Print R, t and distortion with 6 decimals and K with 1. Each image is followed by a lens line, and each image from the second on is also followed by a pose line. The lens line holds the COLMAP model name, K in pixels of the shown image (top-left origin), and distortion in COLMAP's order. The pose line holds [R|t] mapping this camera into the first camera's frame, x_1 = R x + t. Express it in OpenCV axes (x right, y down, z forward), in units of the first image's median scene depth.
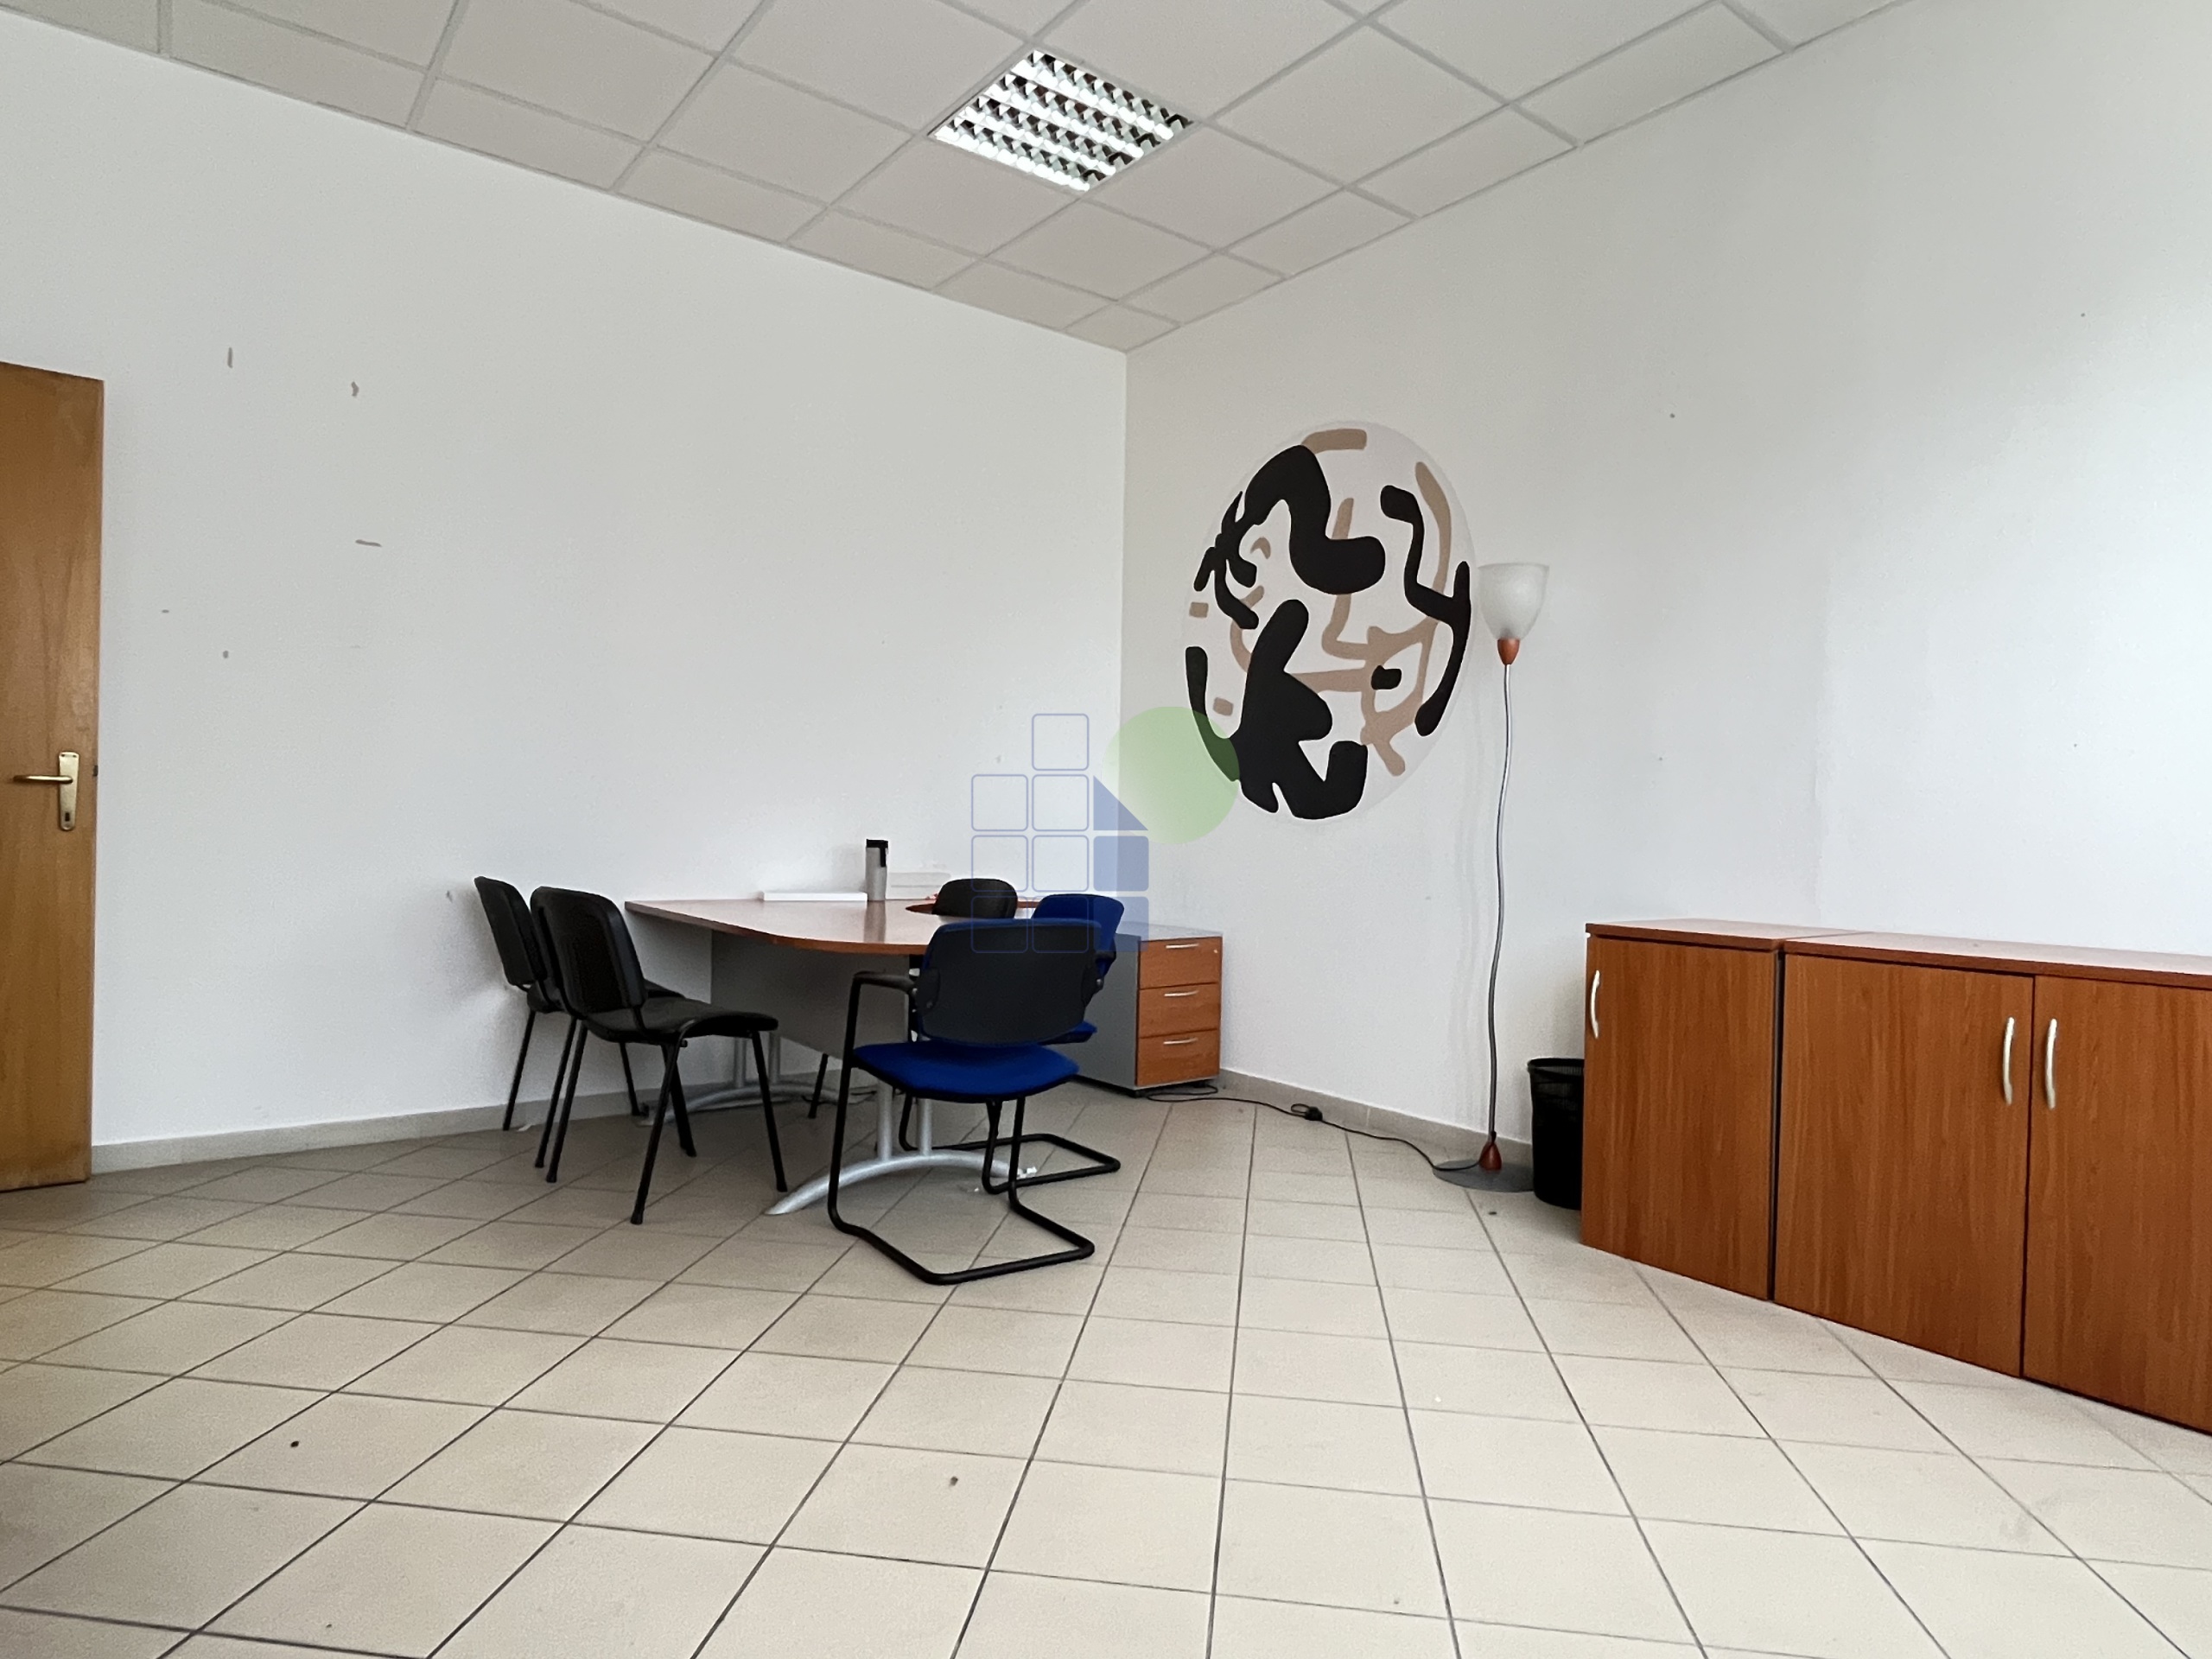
lens RADIAL K [[1285.3, 0, 1099.5], [0, 1285.3, 828.3], [0, 0, 1]] dist [0.002237, -0.005305]
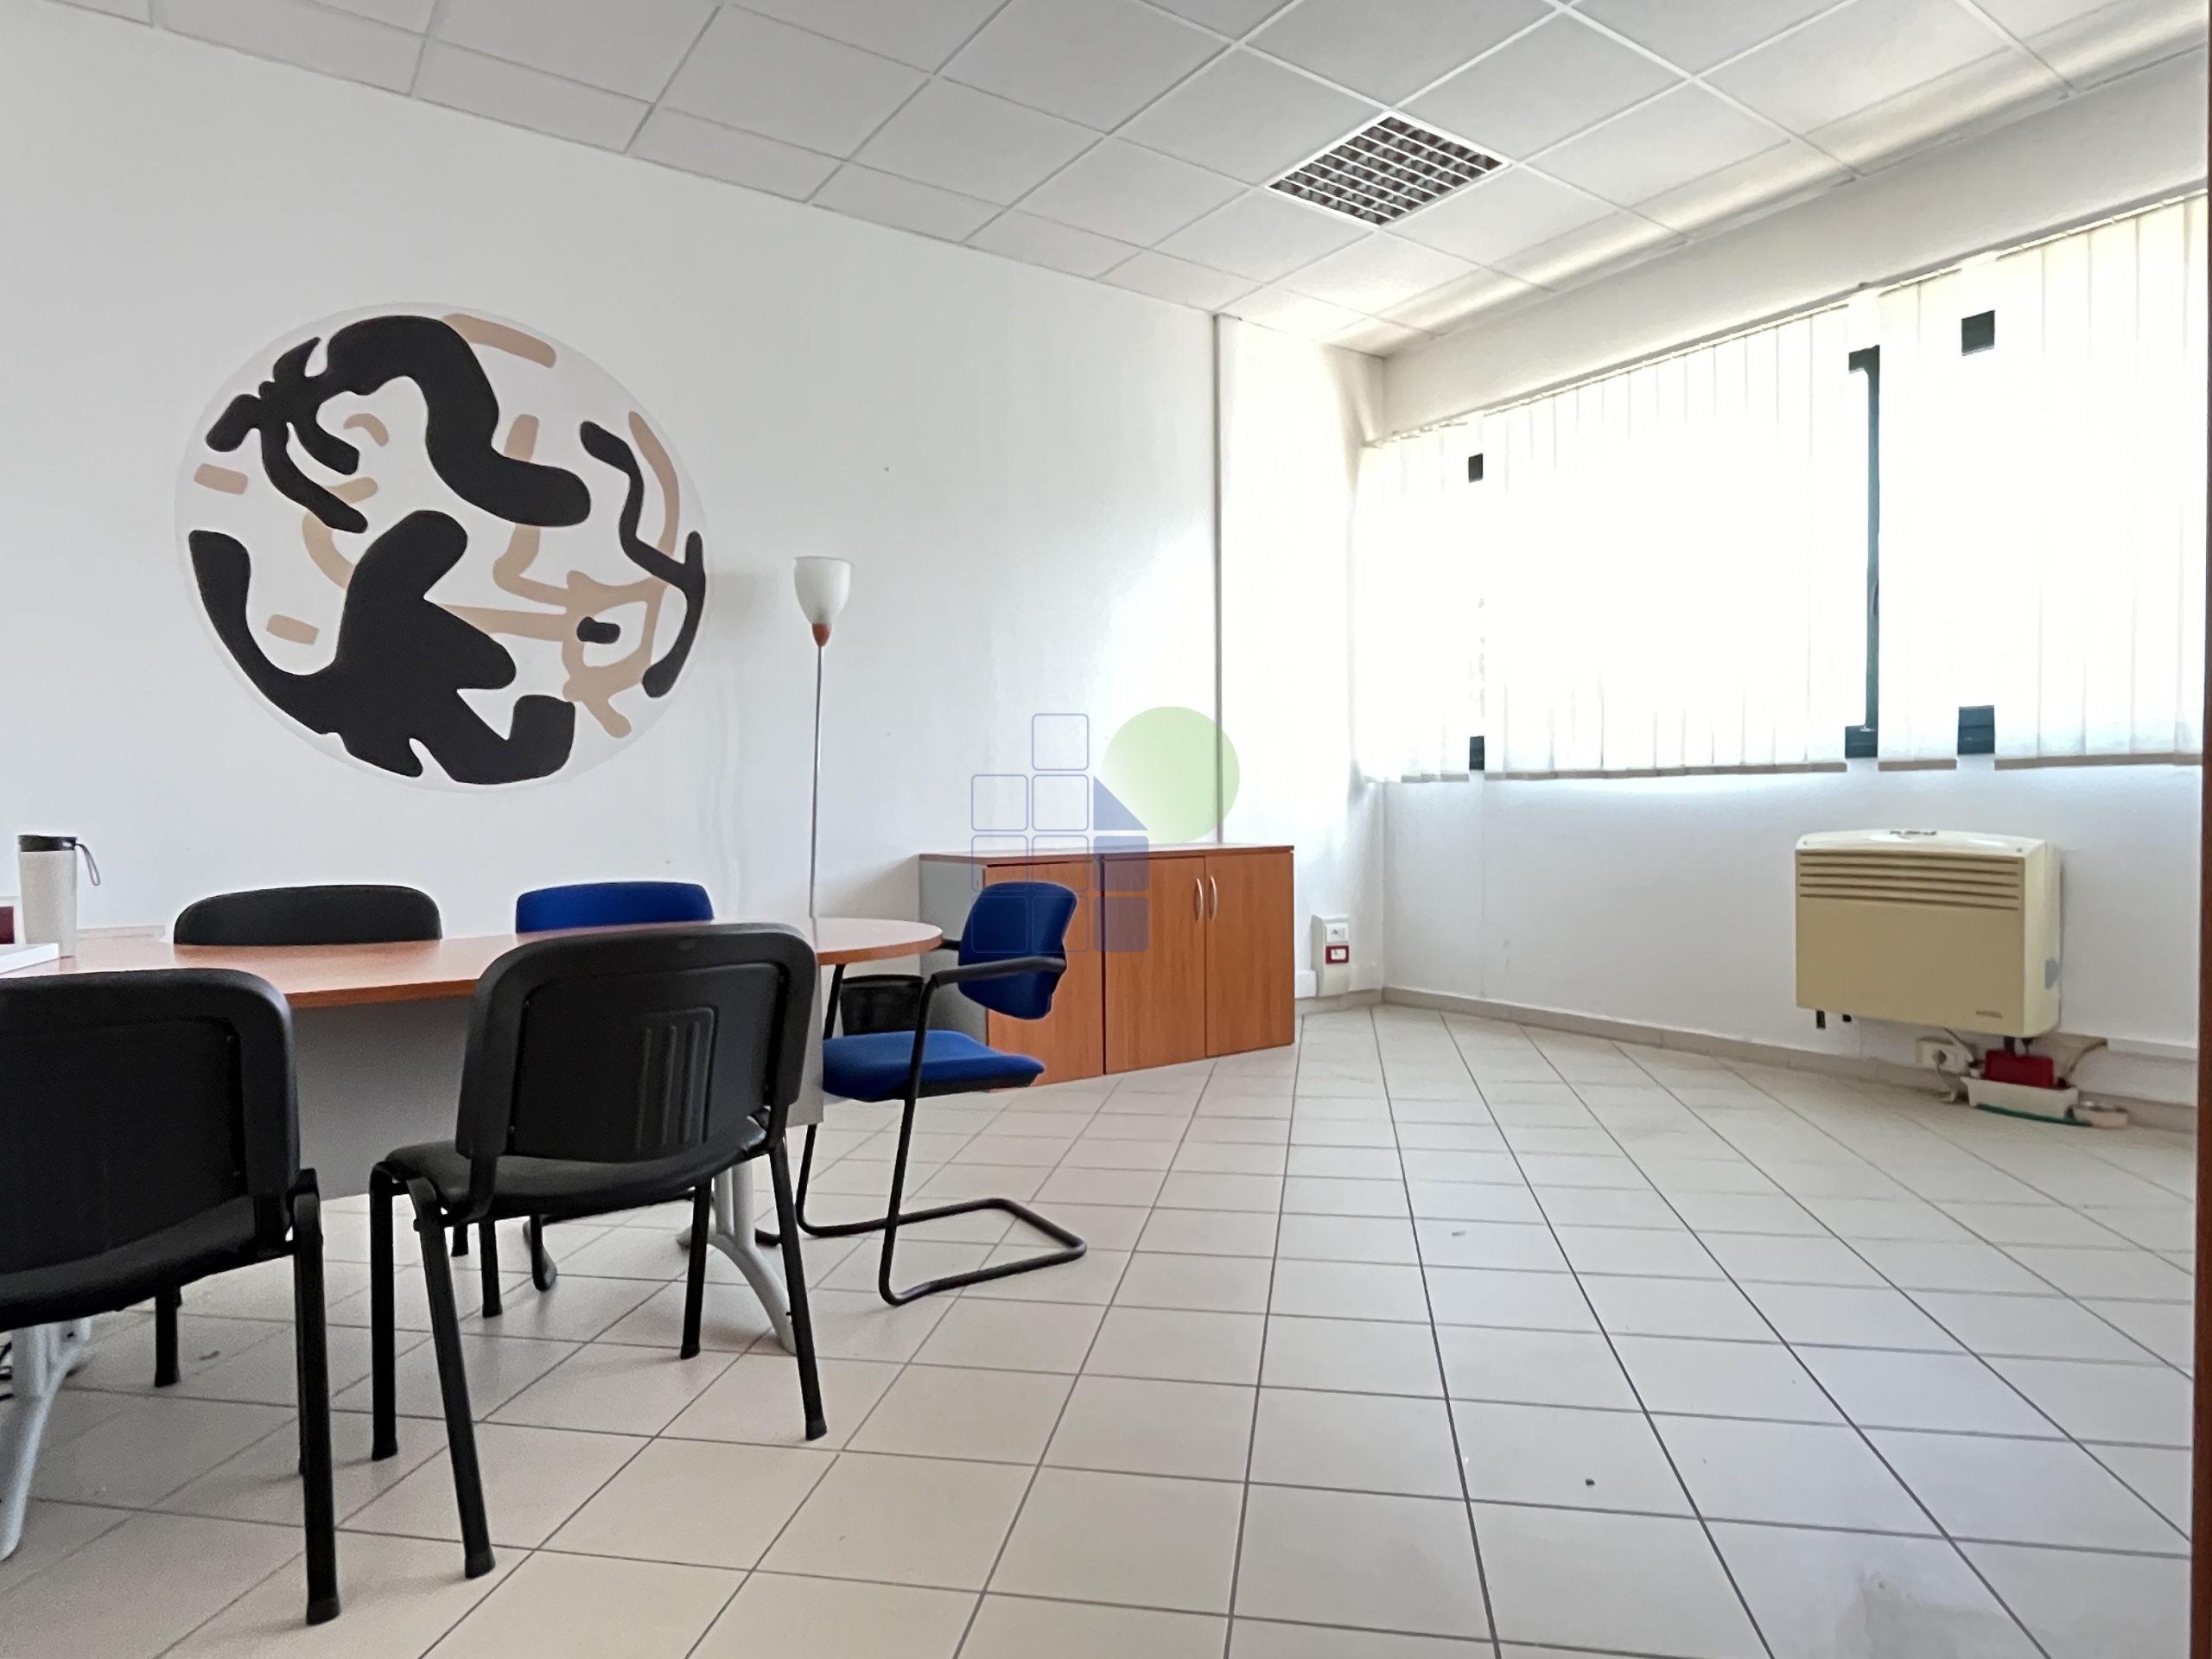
lens RADIAL K [[1285.3, 0, 1099.5], [0, 1285.3, 828.3], [0, 0, 1]] dist [0.002237, -0.005305]
pose [[0.038073, -0.048751, 0.998085, -0.685434], [0.011055, 0.998769, 0.048363, -0.015292], [-0.999214, 0.009193, 0.038565, 0.591667]]
